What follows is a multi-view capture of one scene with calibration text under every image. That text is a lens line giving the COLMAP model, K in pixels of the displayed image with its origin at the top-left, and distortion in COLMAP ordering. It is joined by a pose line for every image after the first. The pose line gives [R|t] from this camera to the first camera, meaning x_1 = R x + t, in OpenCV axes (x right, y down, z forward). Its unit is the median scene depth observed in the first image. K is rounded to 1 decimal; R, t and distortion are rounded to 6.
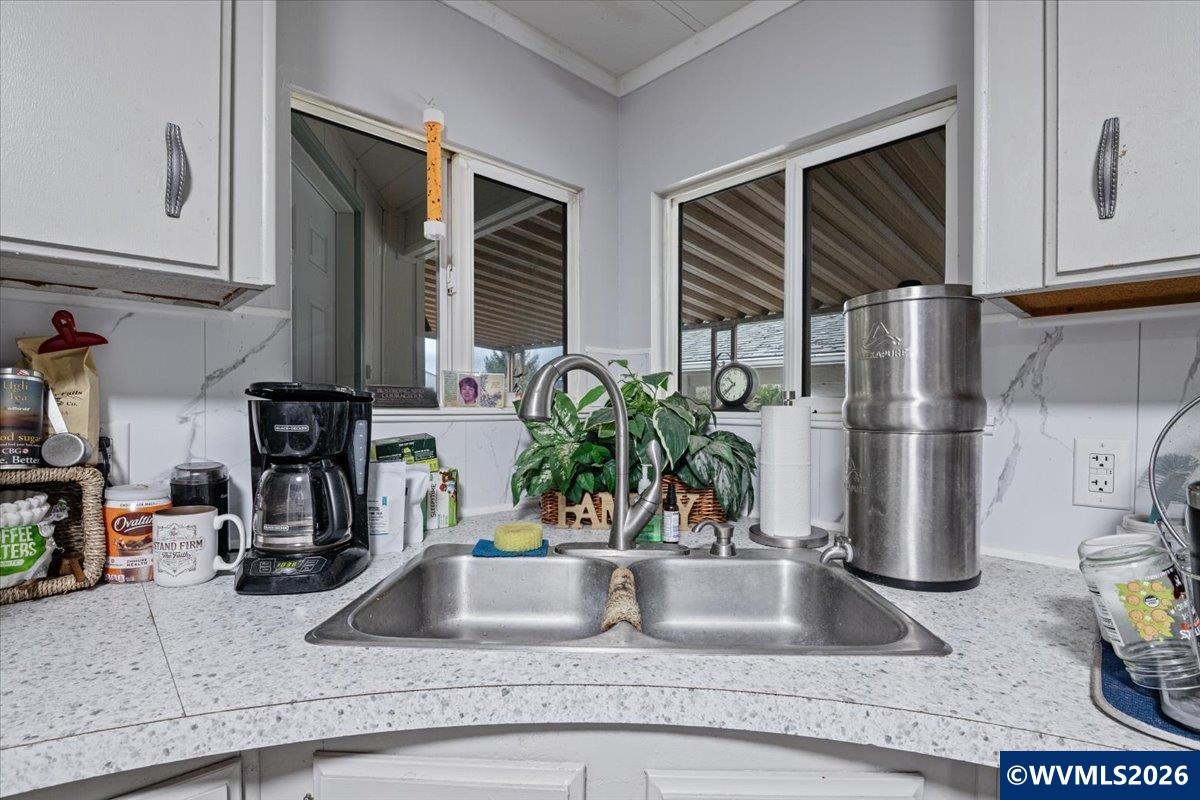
lens RADIAL K [[552.9, 0, 604.7], [0, 552.9, 408.1], [0, 0, 1]] dist [-0.015280, 0.001684]
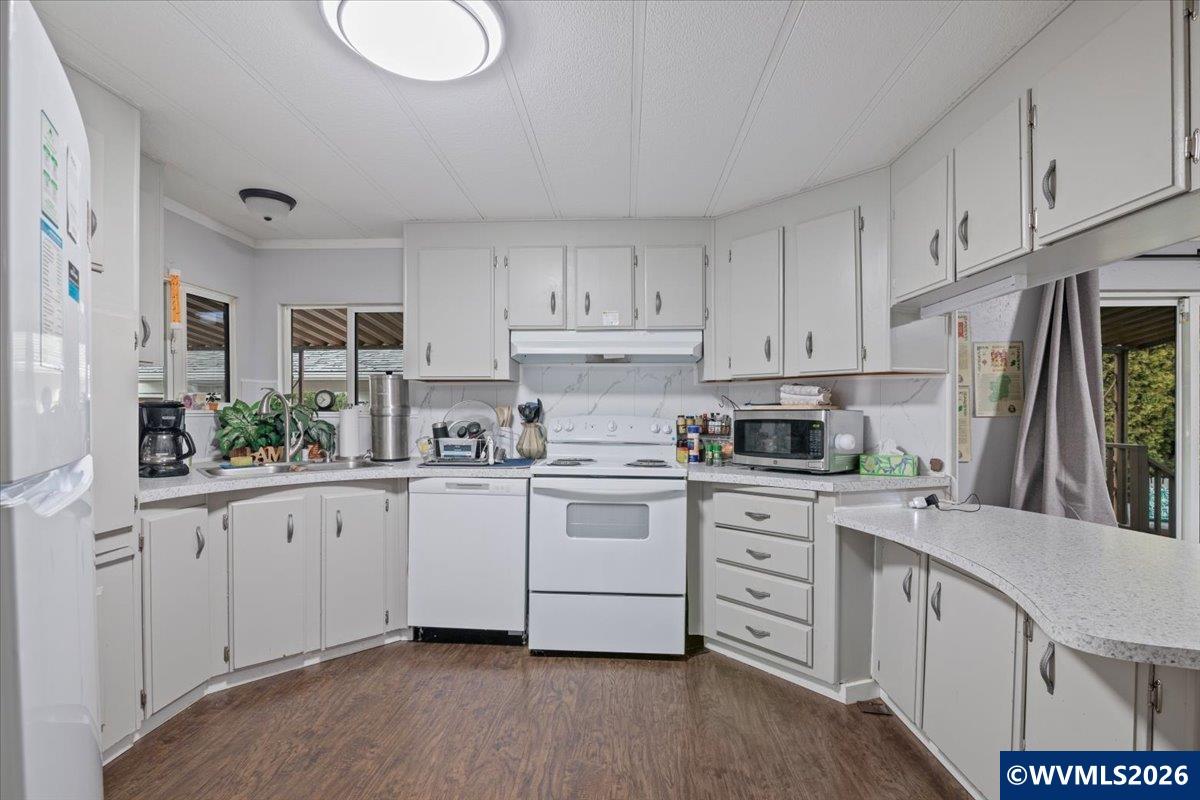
lens RADIAL K [[552.9, 0, 602.1], [0, 552.9, 411.4], [0, 0, 1]] dist [-0.015280, 0.001684]
pose [[0.714132, -0.005831, 0.699986, -0.625087], [0.005507, 0.999981, 0.002712, 0.006677], [-0.699989, 0.001918, 0.714151, -1.650524]]
